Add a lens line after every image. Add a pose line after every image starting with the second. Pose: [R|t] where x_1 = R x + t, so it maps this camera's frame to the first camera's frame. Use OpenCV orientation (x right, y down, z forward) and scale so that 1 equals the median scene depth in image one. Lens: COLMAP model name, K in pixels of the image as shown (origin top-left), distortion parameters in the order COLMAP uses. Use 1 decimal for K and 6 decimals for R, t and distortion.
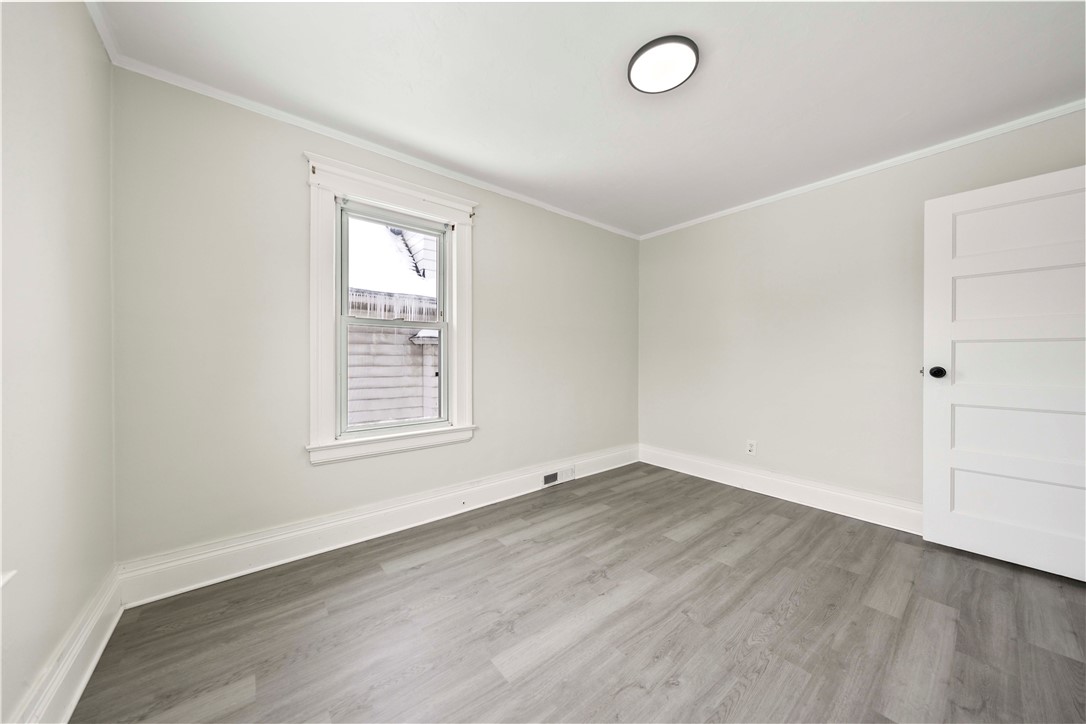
lens RADIAL K [[373.2, 0, 536.7], [0, 373.2, 366.9], [0, 0, 1]] dist [-0.002992, 0.000381]
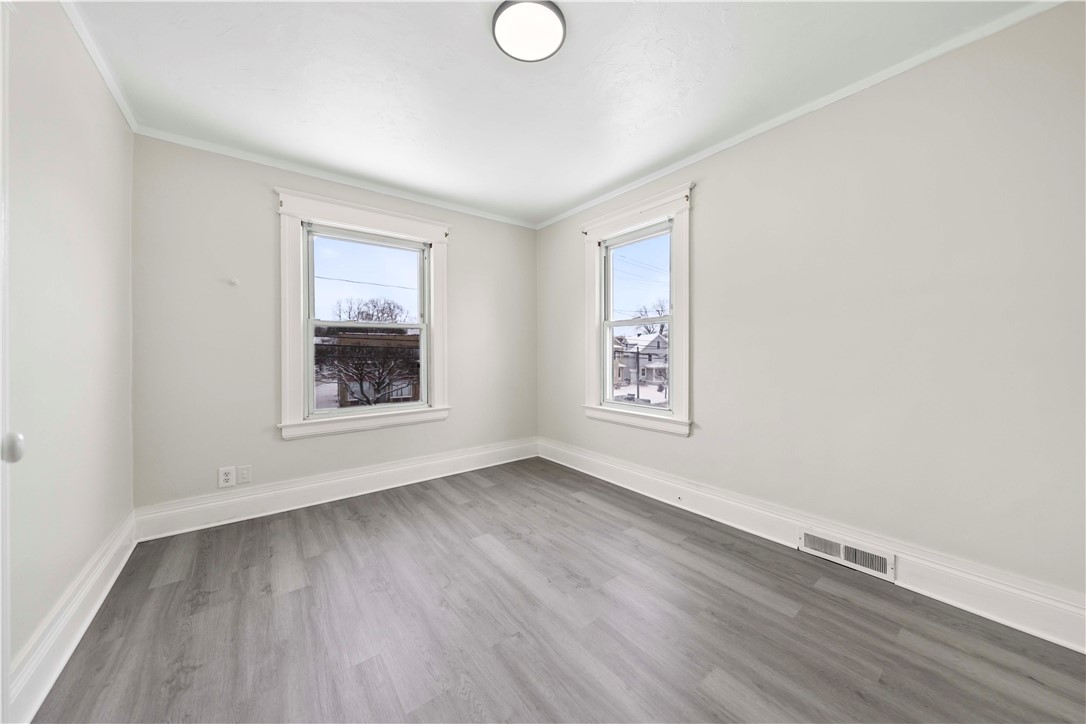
lens RADIAL K [[373.2, 0, 537.4], [0, 373.2, 360.7], [0, 0, 1]] dist [-0.002992, 0.000381]
pose [[-0.036629, 0.021155, -0.999105, 0.924672], [-0.018033, 0.999599, 0.021827, -0.009641], [0.999166, 0.018816, -0.036232, 0.776764]]
